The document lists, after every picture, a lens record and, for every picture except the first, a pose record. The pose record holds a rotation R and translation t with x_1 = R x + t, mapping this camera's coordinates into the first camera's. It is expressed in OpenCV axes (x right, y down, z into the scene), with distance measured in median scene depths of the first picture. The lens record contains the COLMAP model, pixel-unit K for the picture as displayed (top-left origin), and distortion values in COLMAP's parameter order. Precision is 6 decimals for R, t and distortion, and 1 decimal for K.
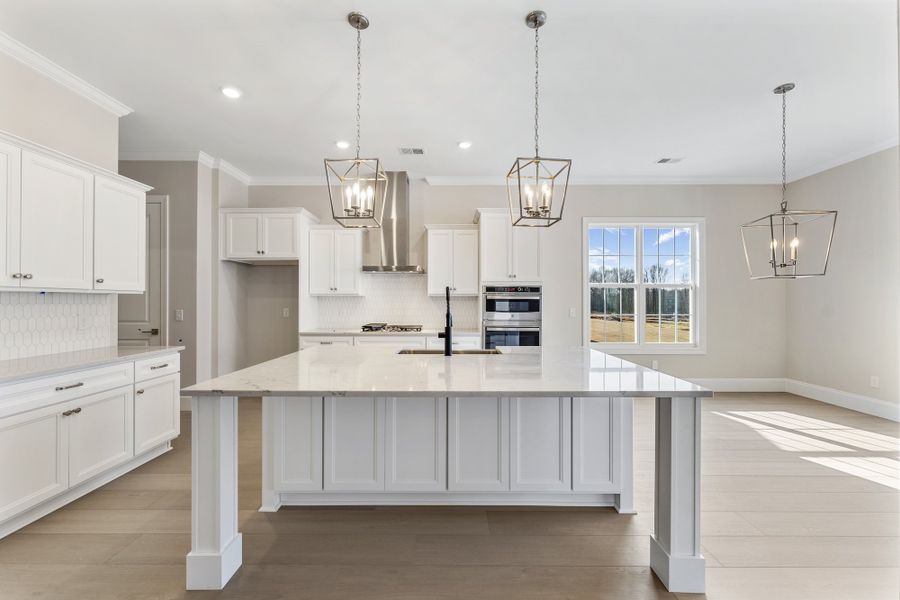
lens RADIAL K [[357.5, 0, 451.5], [0, 357.5, 299.4], [0, 0, 1]] dist [-0.000977, 0.001516]
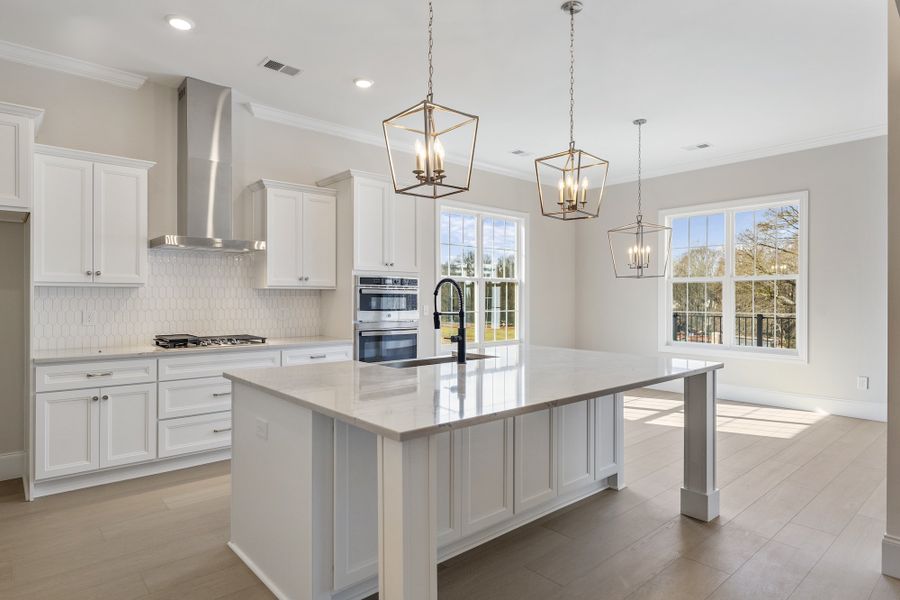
lens RADIAL K [[501.7, 0, 448.5], [0, 501.7, 300.7], [0, 0, 1]] dist [-0.001590, 0.000469]
pose [[0.750494, -0.004300, 0.660863, -0.453854], [-0.004086, 0.999930, 0.011146, 0.001354], [-0.660865, -0.011066, 0.750424, 0.097414]]
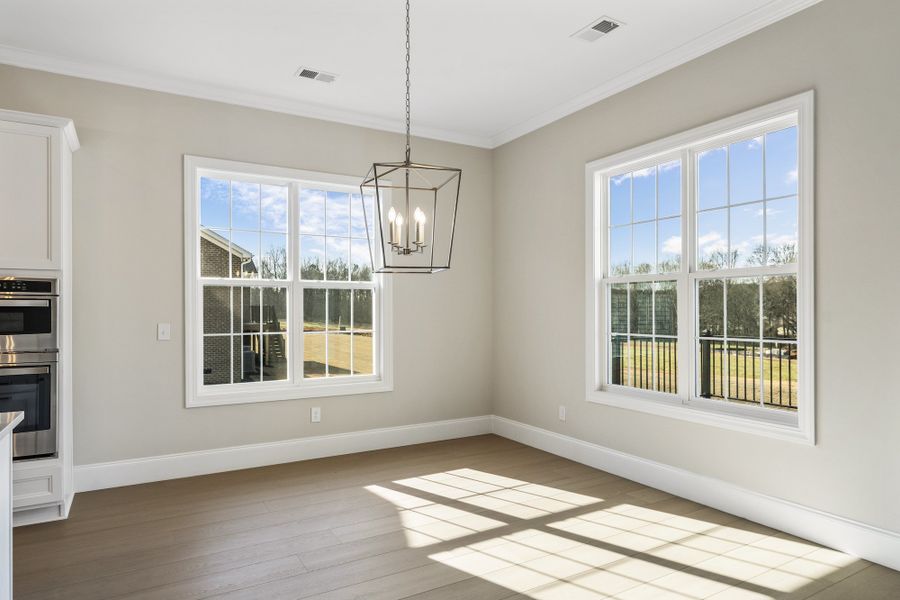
lens RADIAL K [[546.5, 0, 448.9], [0, 546.5, 309.5], [0, 0, 1]] dist [0.005879, 0.002755]
pose [[0.860926, -0.003632, 0.508717, 0.331453], [0.001185, 0.999986, 0.005134, -0.000106], [-0.508729, -0.003818, 0.860918, 0.095778]]
